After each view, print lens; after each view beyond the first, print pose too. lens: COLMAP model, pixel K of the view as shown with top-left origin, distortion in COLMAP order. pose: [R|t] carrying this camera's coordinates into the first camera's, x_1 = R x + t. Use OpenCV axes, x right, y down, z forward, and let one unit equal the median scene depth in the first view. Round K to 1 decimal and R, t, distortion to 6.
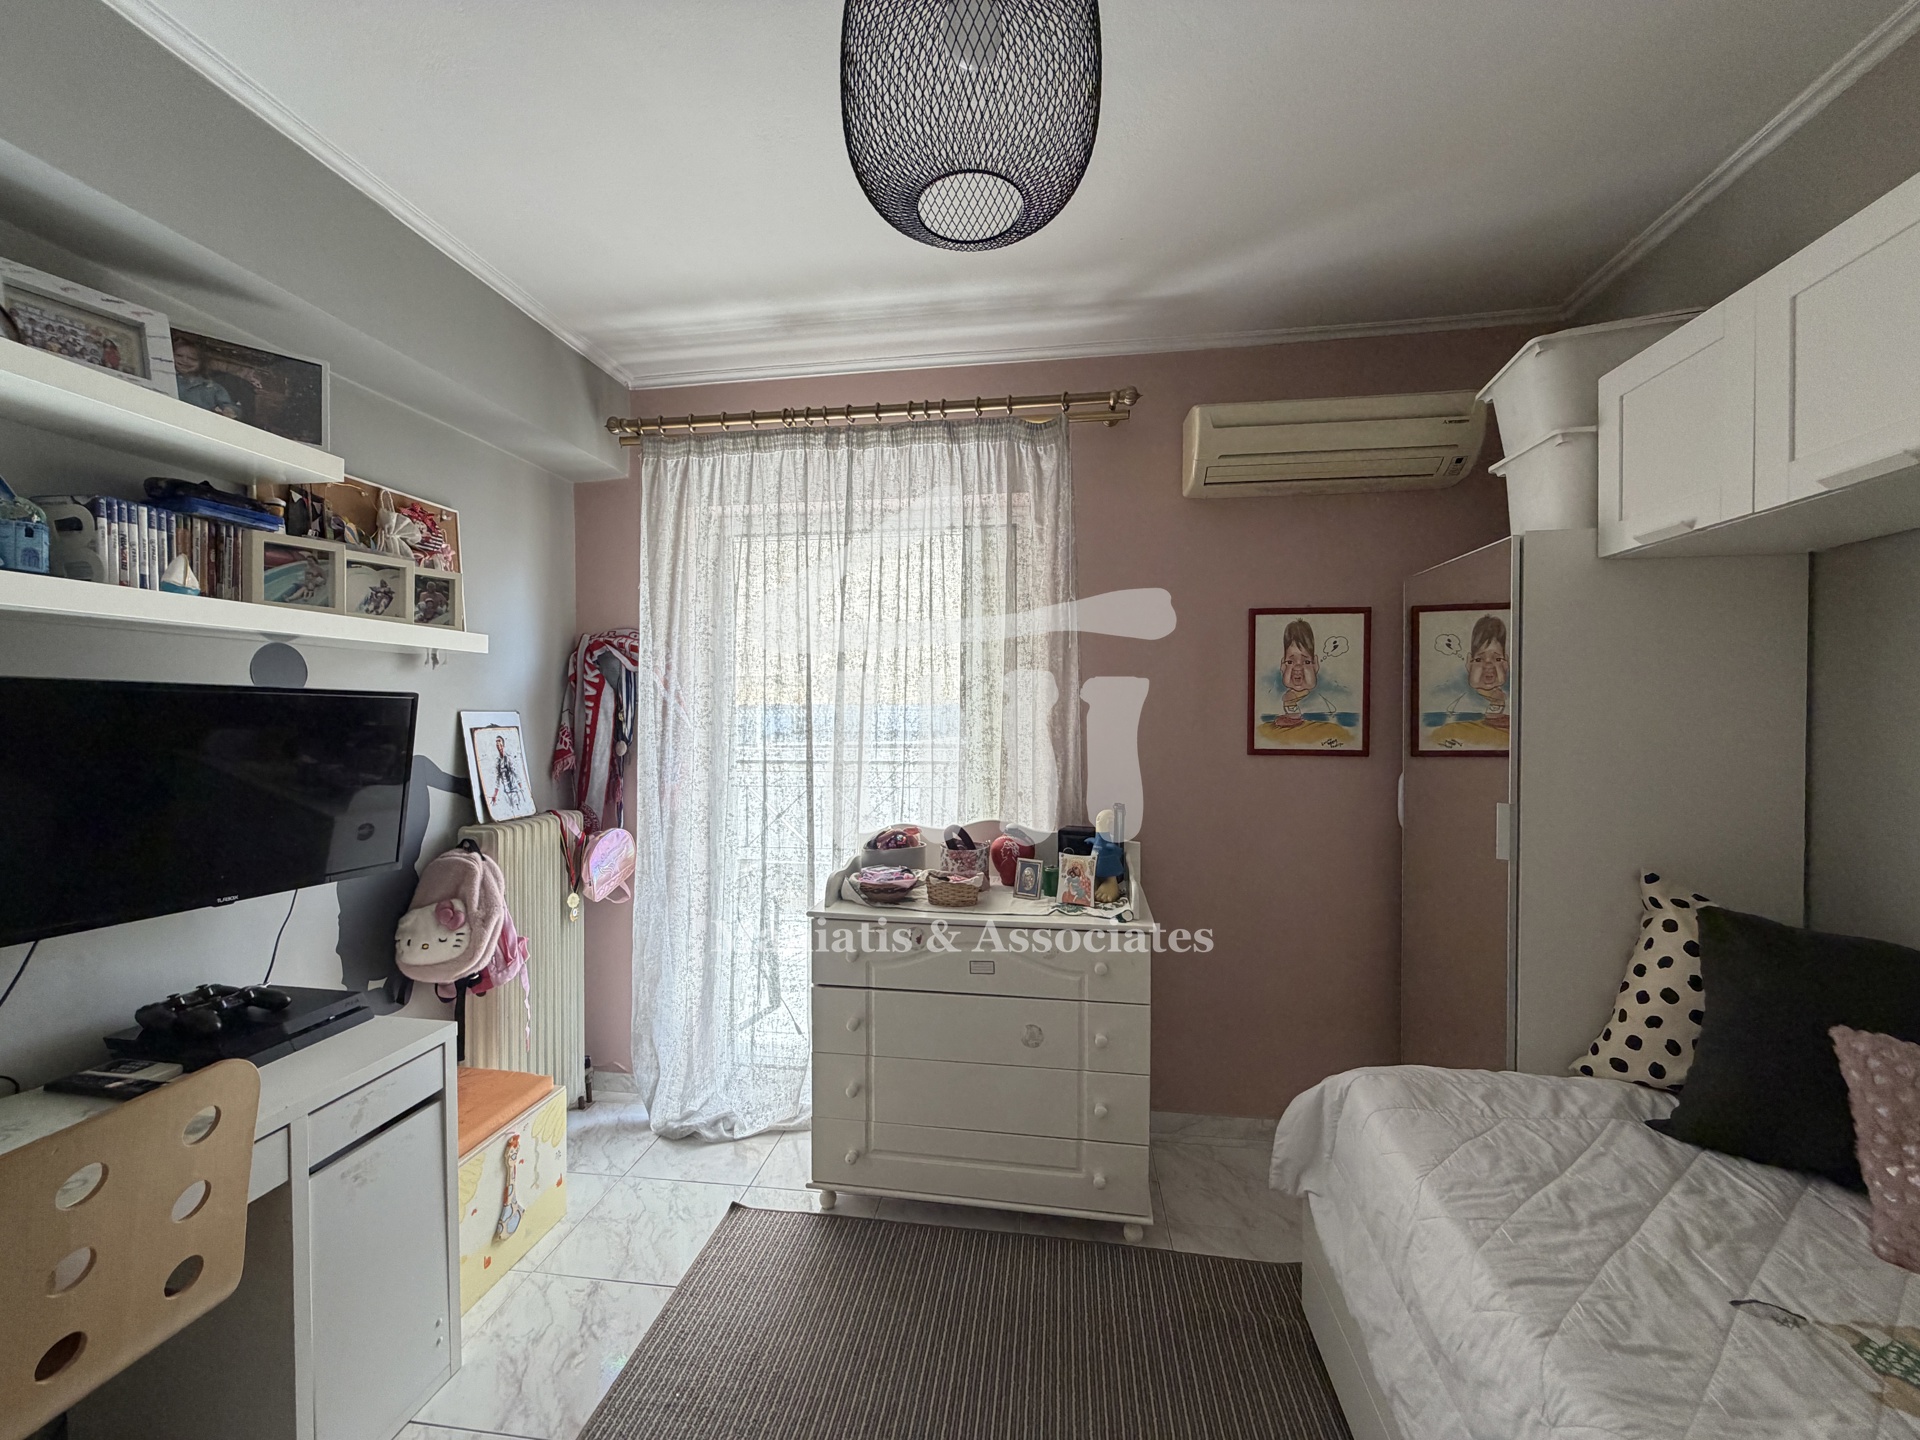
lens RADIAL K [[763.1, 0, 953.3], [0, 763.1, 719.7], [0, 0, 1]] dist [0.001135, -0.000003]
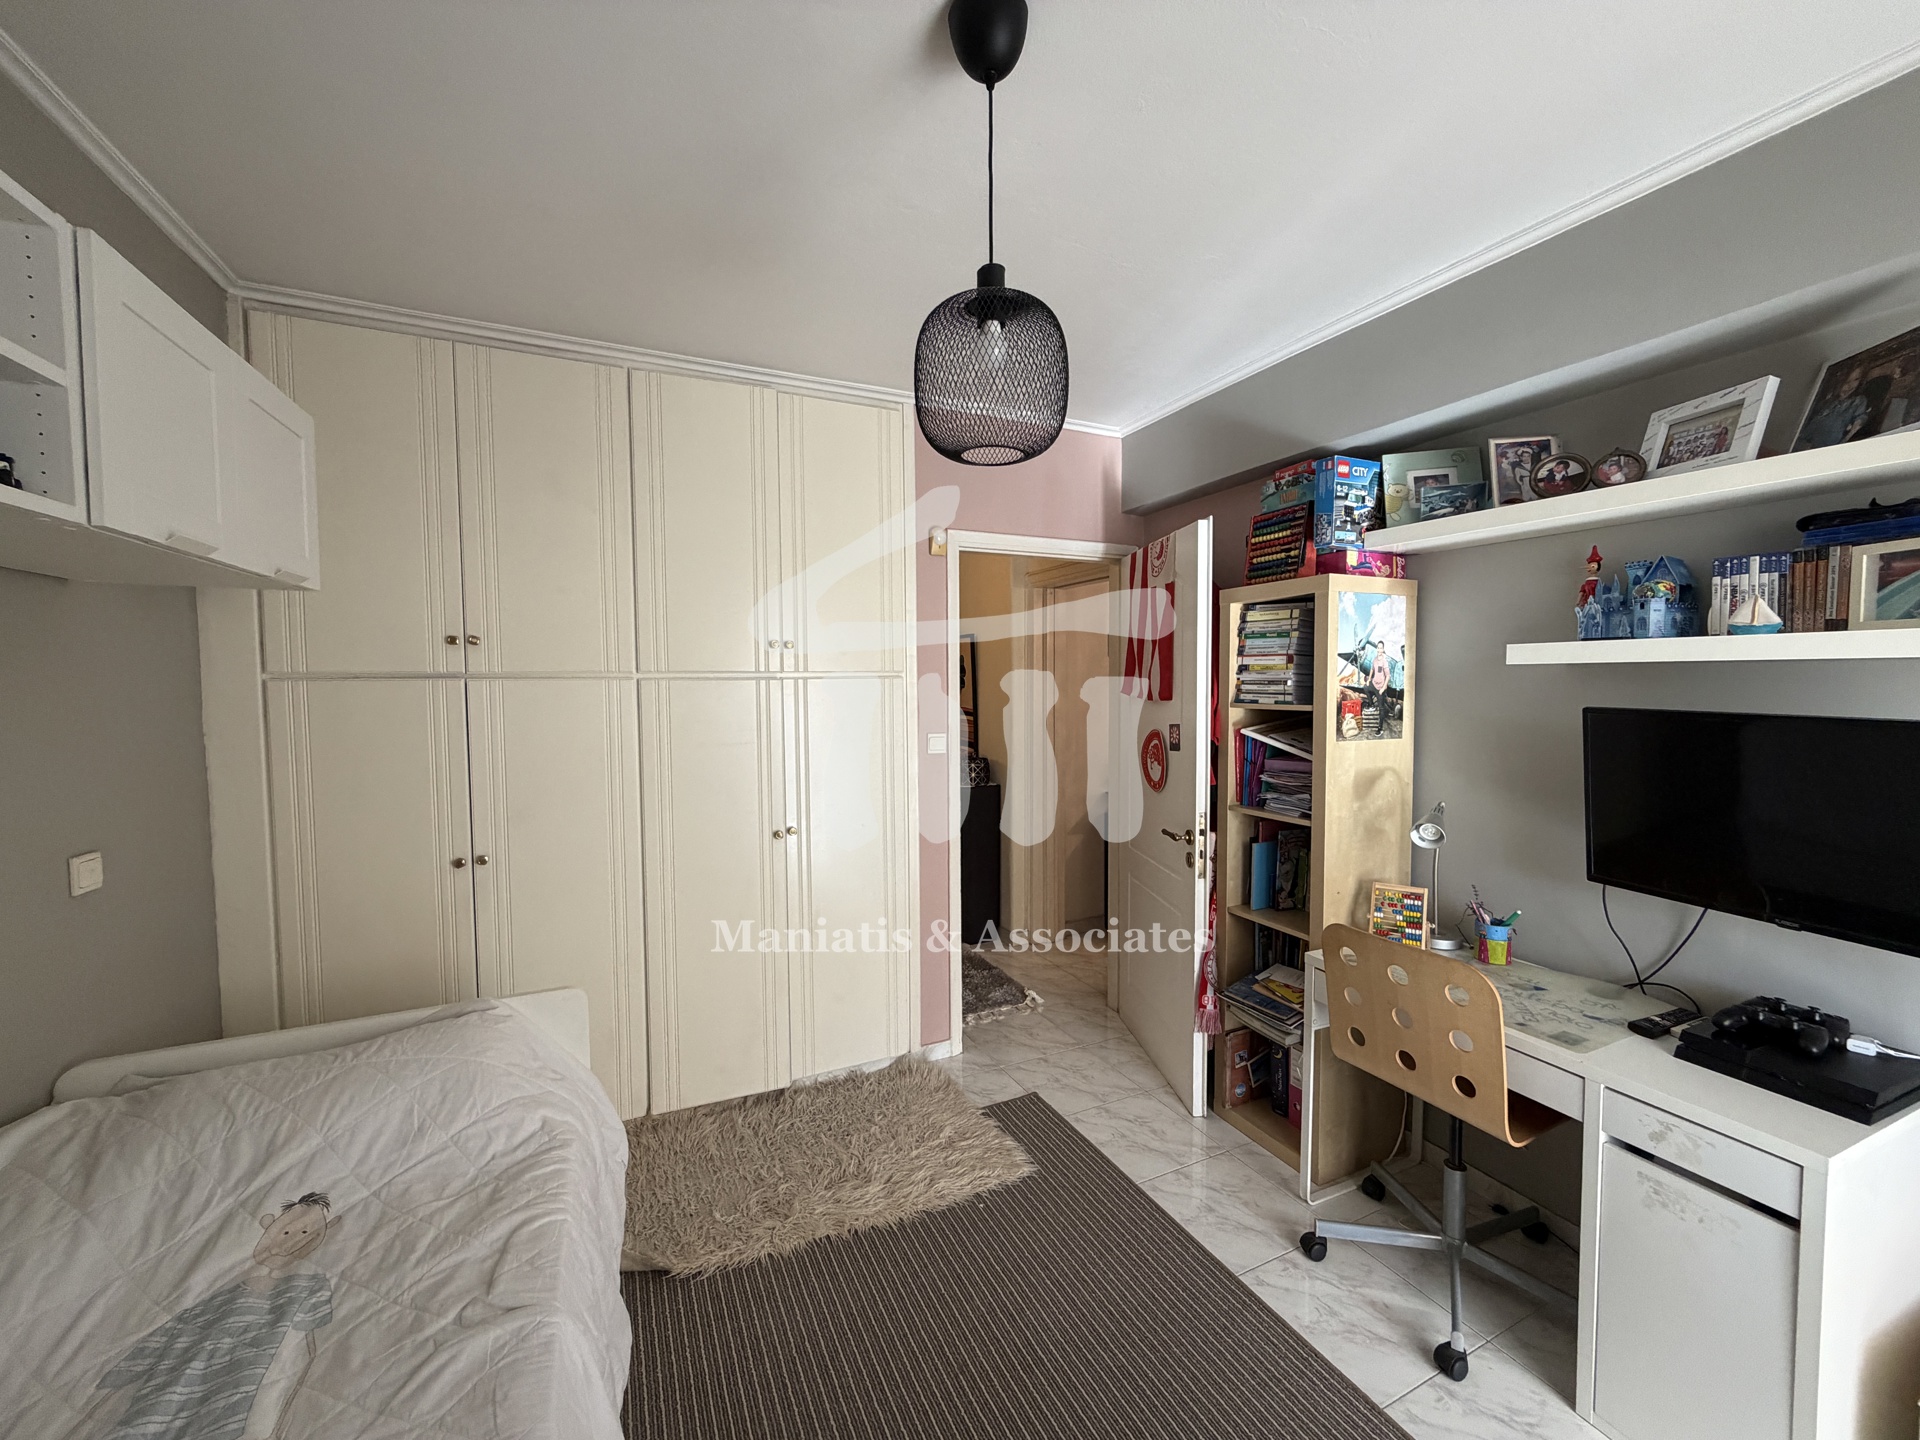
lens RADIAL K [[763.6, 0, 953.6], [0, 763.6, 719.8], [0, 0, 1]] dist [0.000074, -0.000013]
pose [[-0.835434, 0.033475, -0.548571, 0.377533], [-0.000249, 0.998120, 0.061286, -0.070455], [0.549591, 0.051337, -0.833855, 0.870454]]
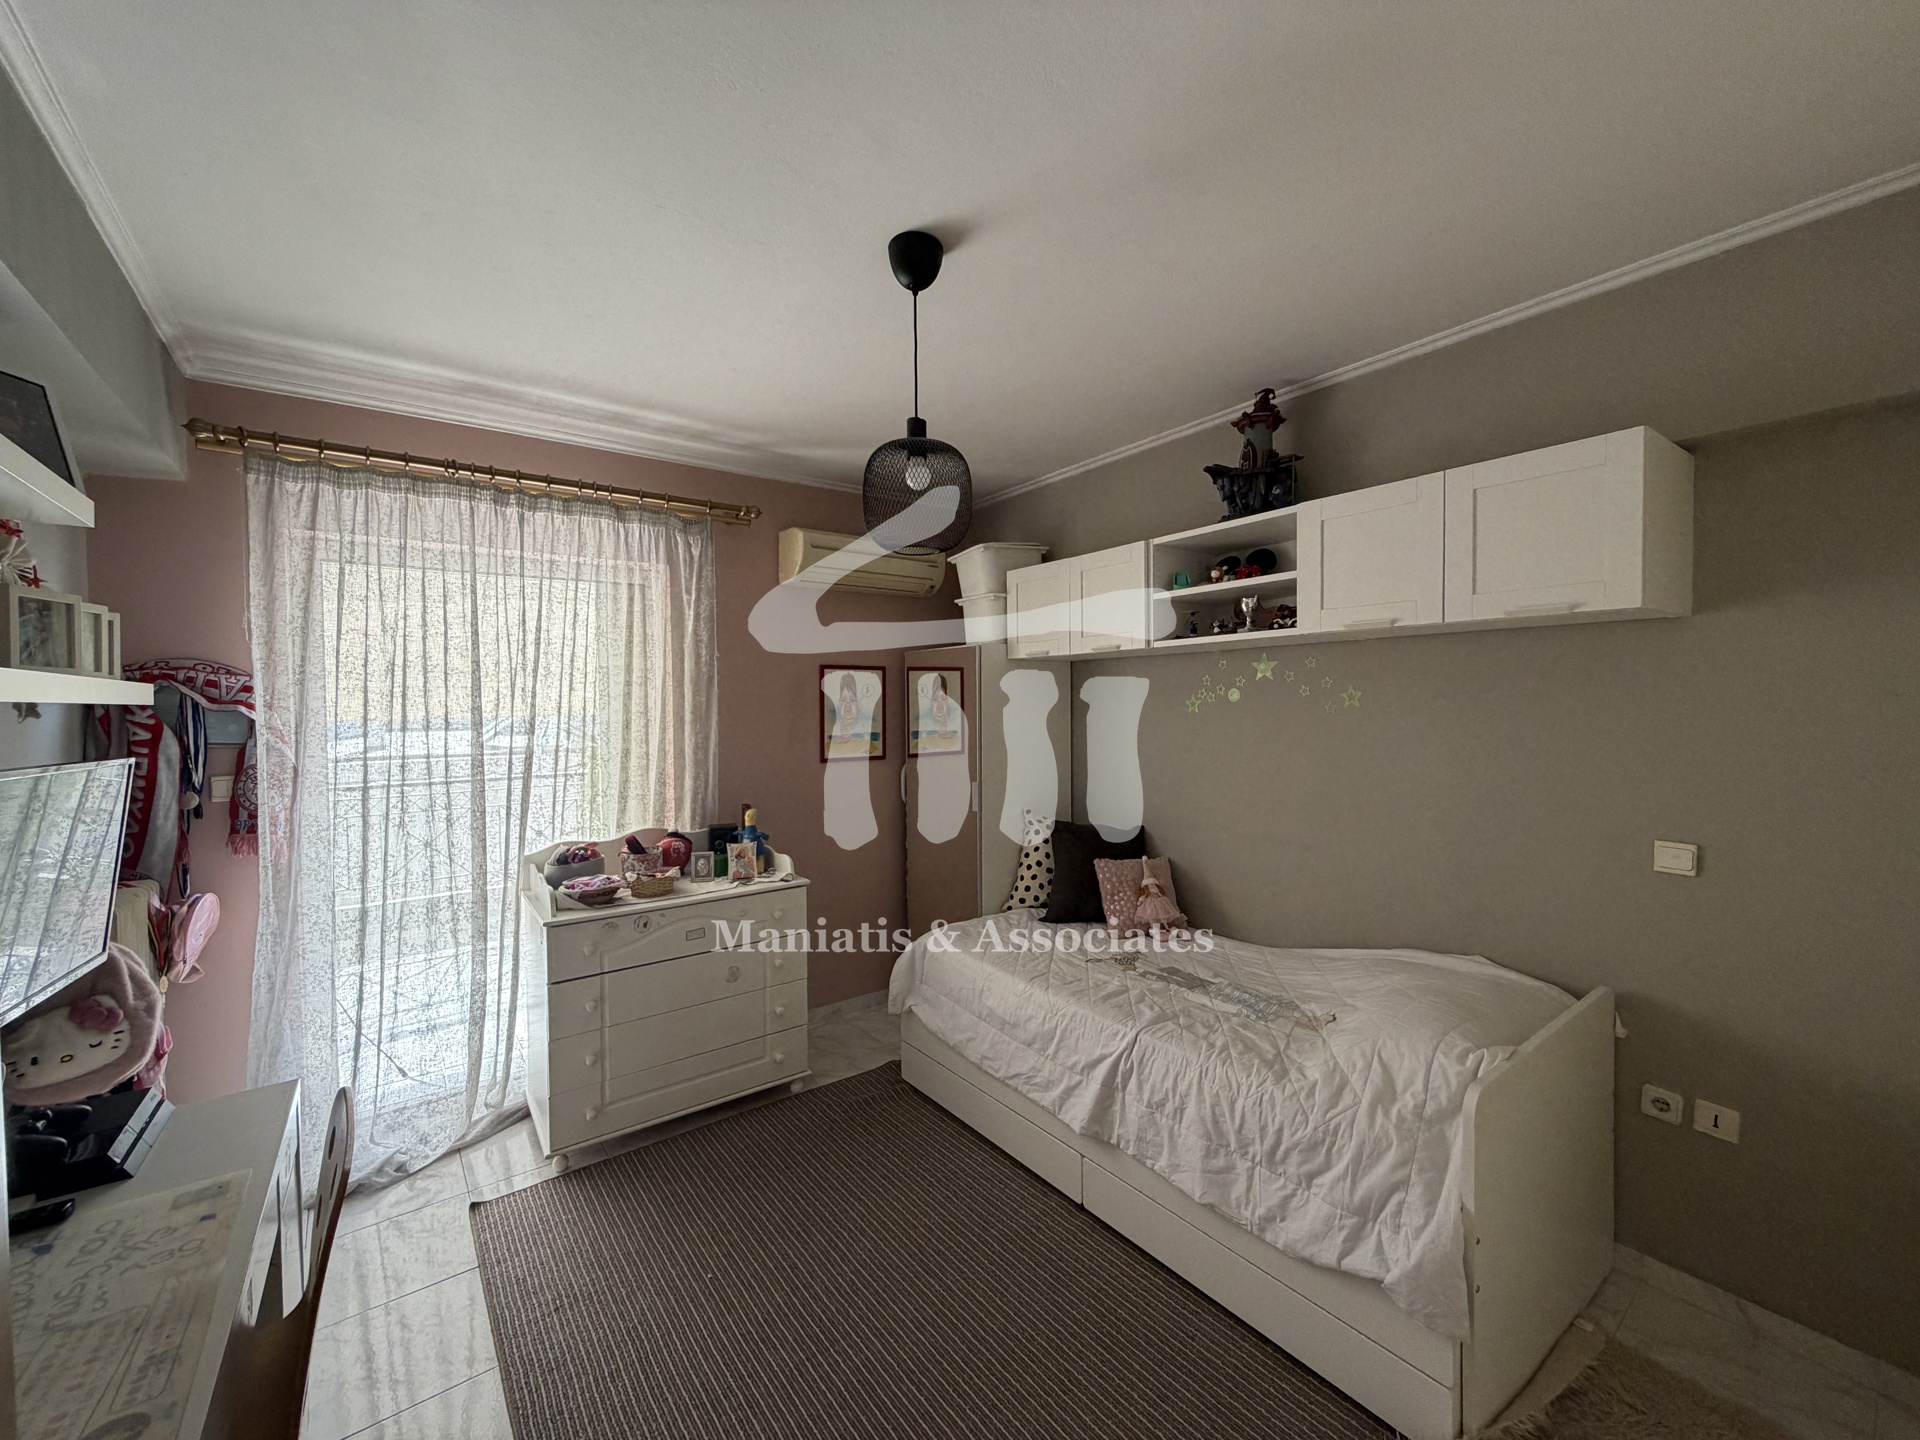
lens RADIAL K [[763.6, 0, 953.6], [0, 763.6, 719.8], [0, 0, 1]] dist [0.000074, -0.000013]
pose [[0.700301, -0.023278, 0.713468, -0.582099], [0.017501, 0.999728, 0.015440, -0.066180], [-0.713633, 0.001674, 0.700518, -0.266567]]
